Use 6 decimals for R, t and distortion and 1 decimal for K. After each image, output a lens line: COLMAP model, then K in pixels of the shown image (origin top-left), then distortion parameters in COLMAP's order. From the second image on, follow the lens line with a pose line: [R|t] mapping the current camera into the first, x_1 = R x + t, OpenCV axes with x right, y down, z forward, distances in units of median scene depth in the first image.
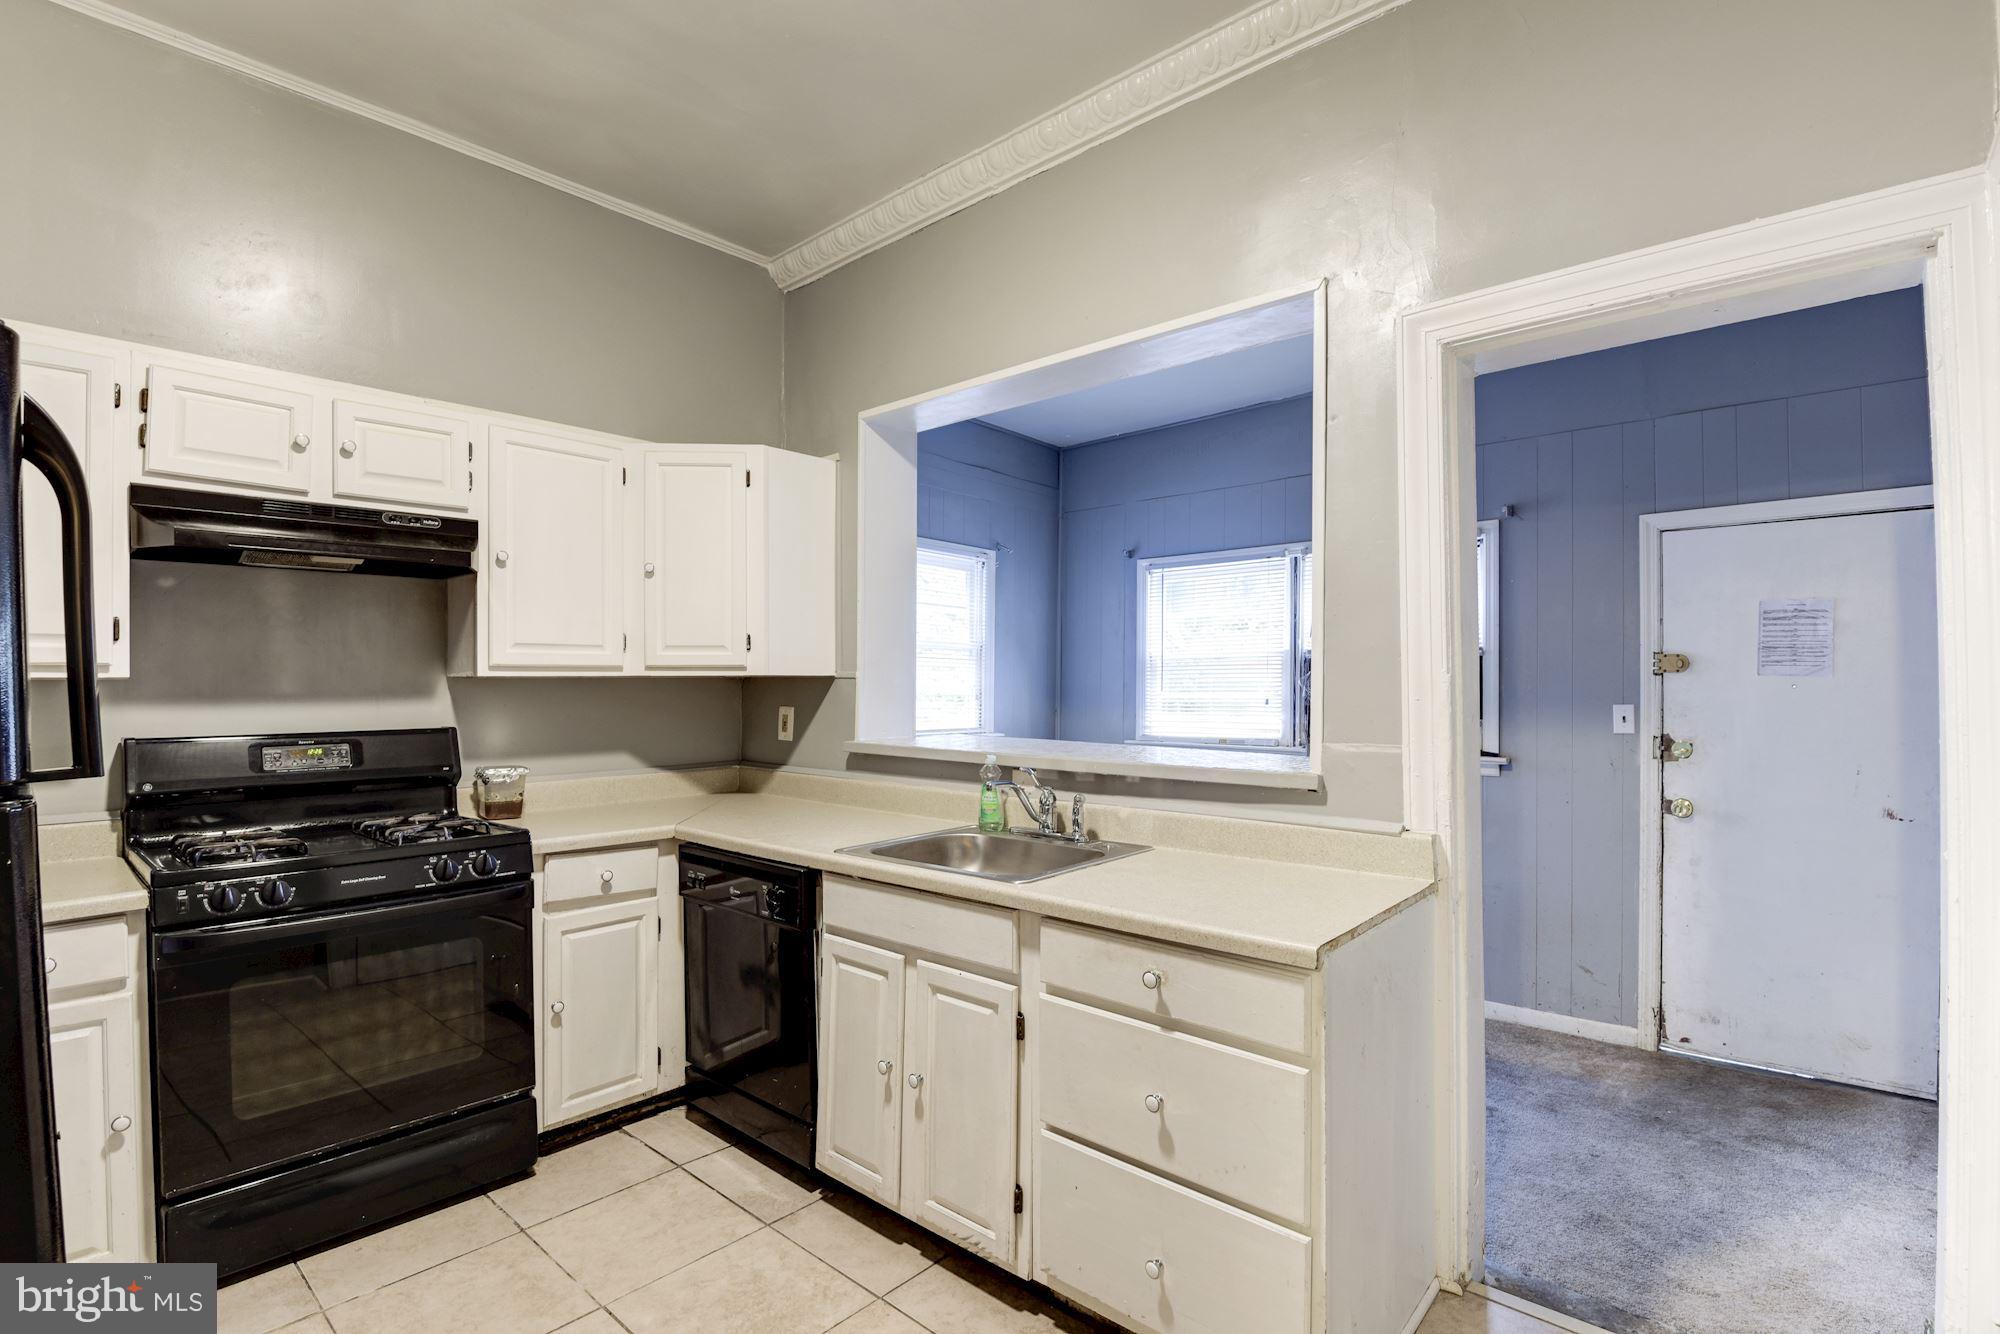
lens RADIAL K [[957.1, 0, 1005.1], [0, 957.1, 673.8], [0, 0, 1]] dist [-0.023597, -0.001343]
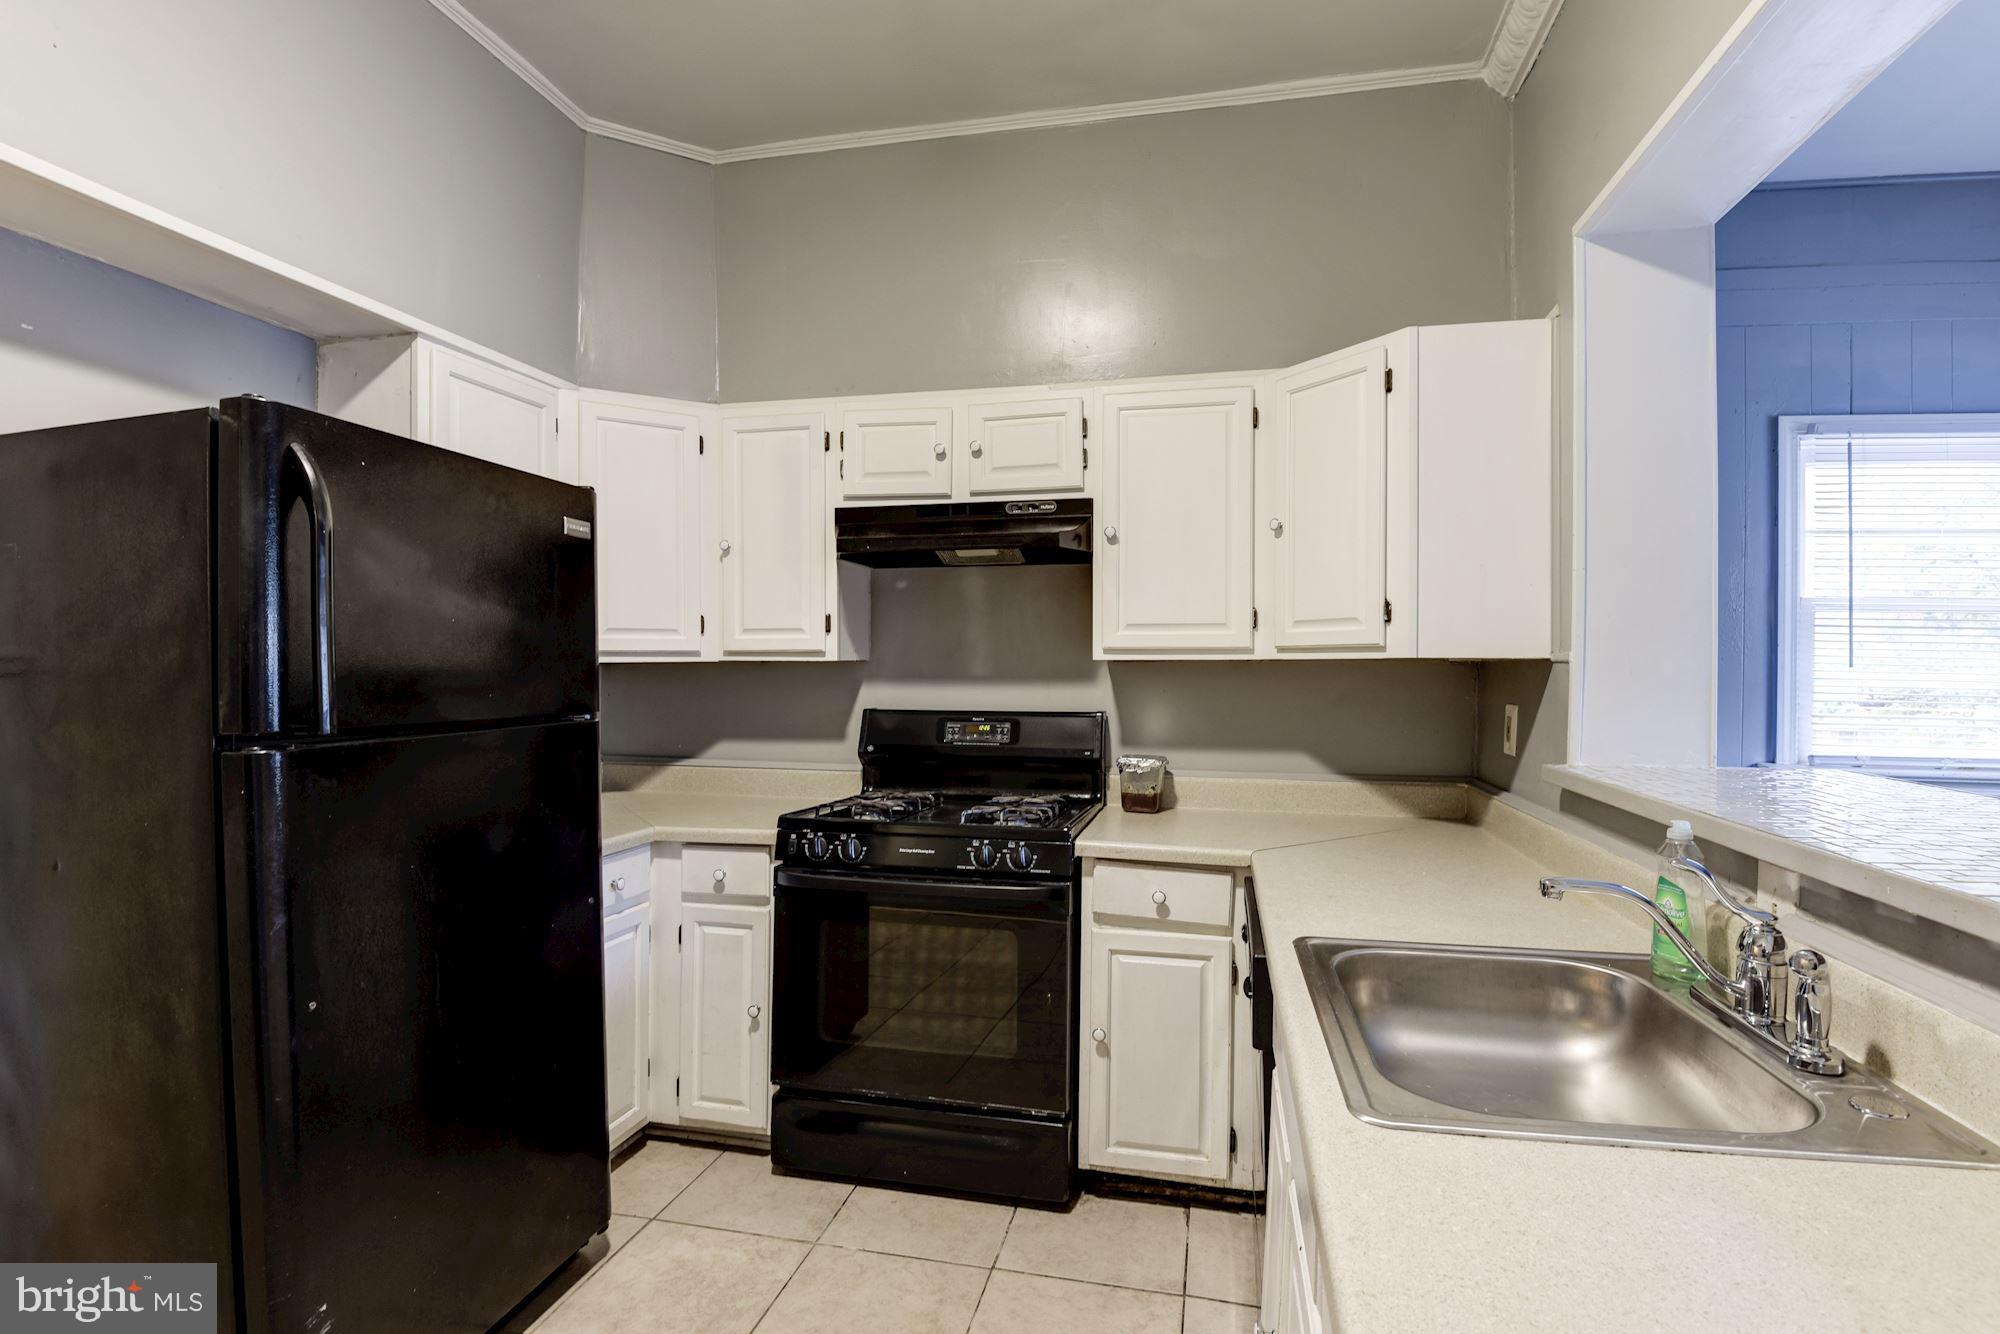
lens RADIAL K [[931.5, 0, 999.1], [0, 931.5, 659.0], [0, 0, 1]] dist [0.001688, -0.016458]
pose [[0.477992, -0.004917, -0.878351, 0.235137], [-0.000272, 0.999983, -0.005746, 0.007414], [0.878364, 0.002985, 0.477982, 0.484105]]
